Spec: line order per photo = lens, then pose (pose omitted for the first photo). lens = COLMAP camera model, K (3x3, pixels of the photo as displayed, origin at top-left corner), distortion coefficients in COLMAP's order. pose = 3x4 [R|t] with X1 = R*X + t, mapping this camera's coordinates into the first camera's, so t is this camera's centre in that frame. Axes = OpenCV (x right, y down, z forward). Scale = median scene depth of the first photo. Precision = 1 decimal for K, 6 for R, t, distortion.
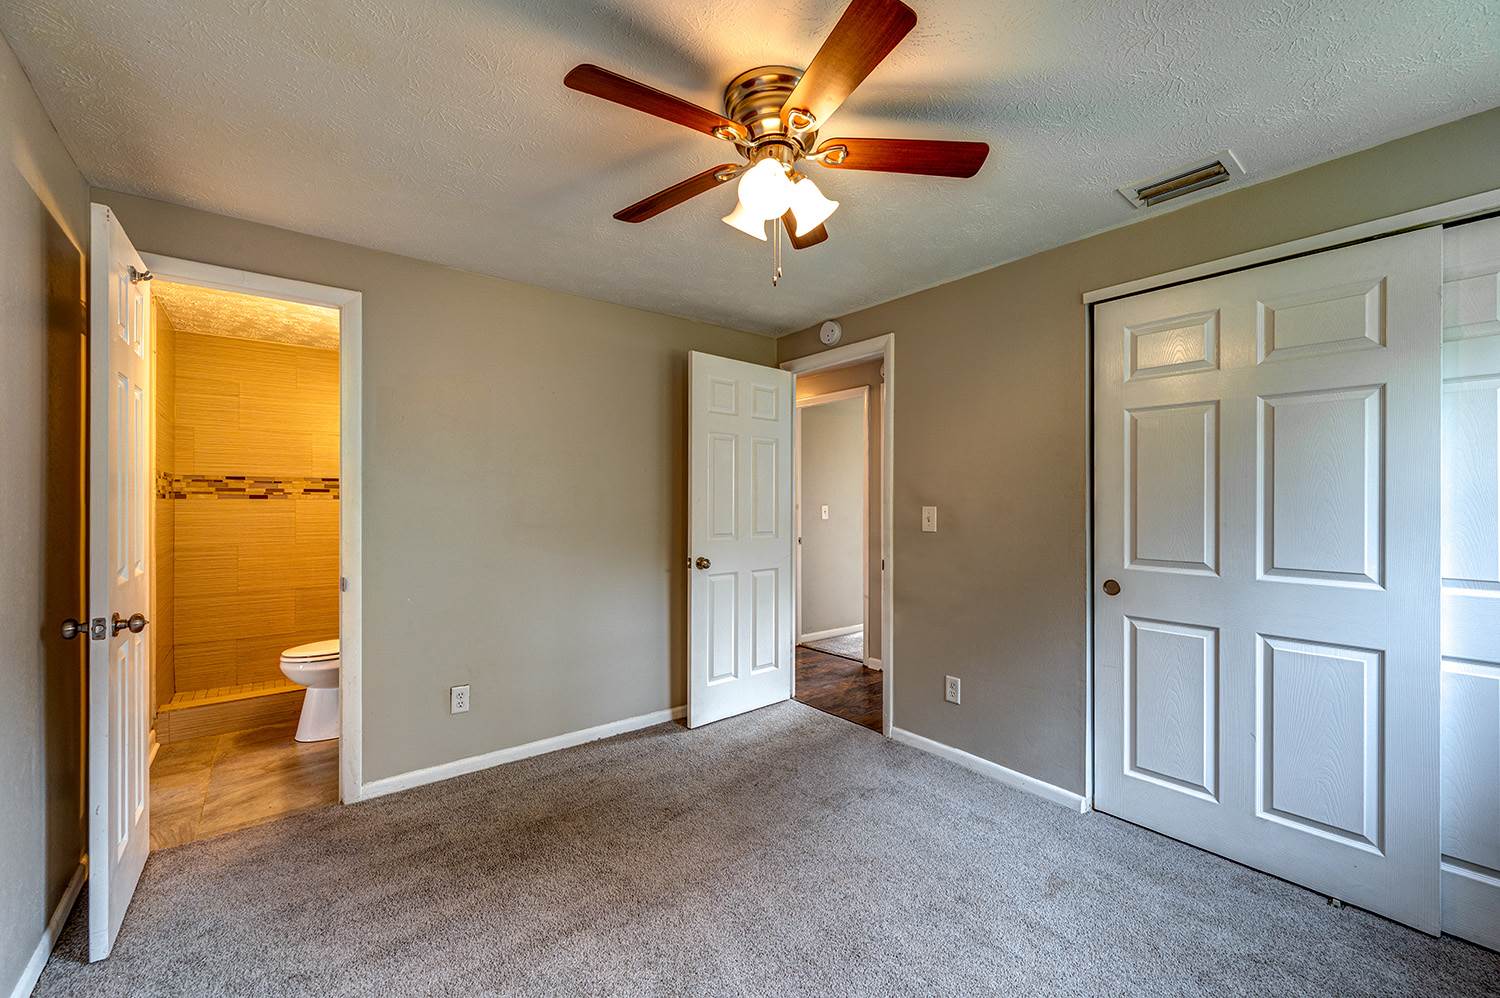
lens RADIAL K [[570.5, 0, 752.7], [0, 570.5, 507.6], [0, 0, 1]] dist [-0.001805, -0.000503]
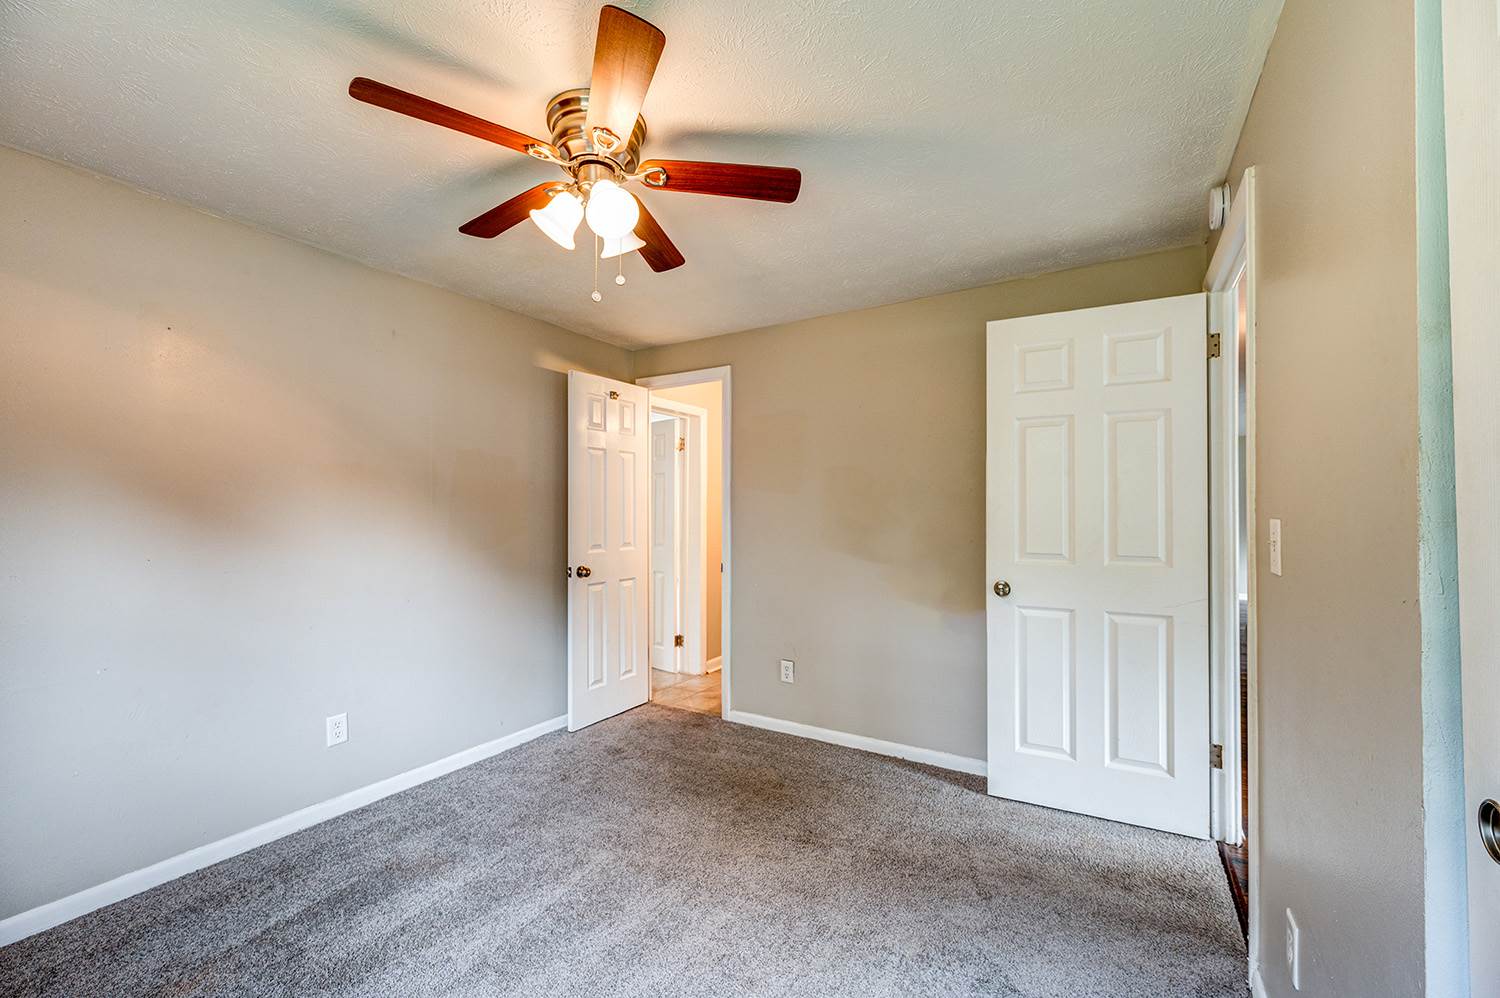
lens RADIAL K [[570.5, 0, 752.7], [0, 570.5, 507.6], [0, 0, 1]] dist [-0.001805, -0.000503]
pose [[0.380813, -0.001806, -0.924650, 0.599481], [0.002219, 0.999997, -0.001039, -0.017959], [0.924650, -0.001656, 0.380816, 0.459307]]
